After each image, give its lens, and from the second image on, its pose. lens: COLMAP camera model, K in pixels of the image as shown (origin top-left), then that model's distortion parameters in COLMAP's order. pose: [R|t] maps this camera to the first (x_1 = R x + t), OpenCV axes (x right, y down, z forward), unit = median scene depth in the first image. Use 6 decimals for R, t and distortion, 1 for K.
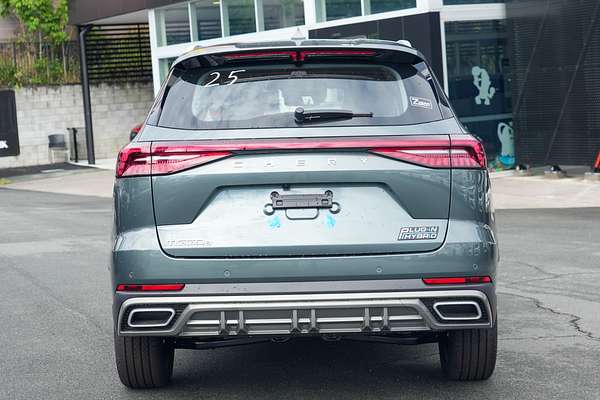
lens RADIAL K [[1034.7, 0, 300.0], [0, 1034.7, 200.0], [0, 0, 1]] dist [0.012128, 0.022345]
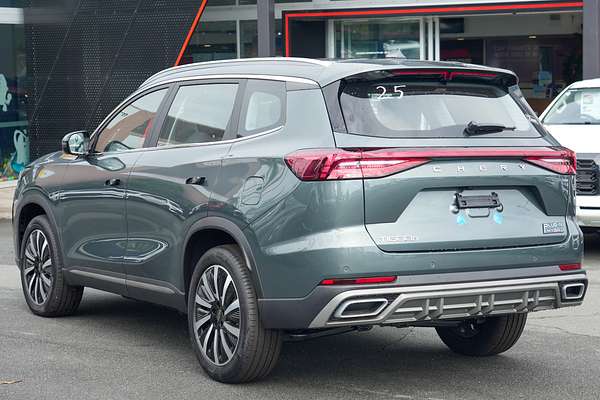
lens RADIAL K [[1091.1, 0, 300.0], [0, 1091.1, 200.0], [0, 0, 1]] dist [-0.042137, -0.151889]
pose [[0.907183, -0.003672, 0.420719, -0.689066], [0.010030, 0.999866, -0.012902, 0.013164], [-0.420616, 0.015924, 0.907099, -0.022940]]
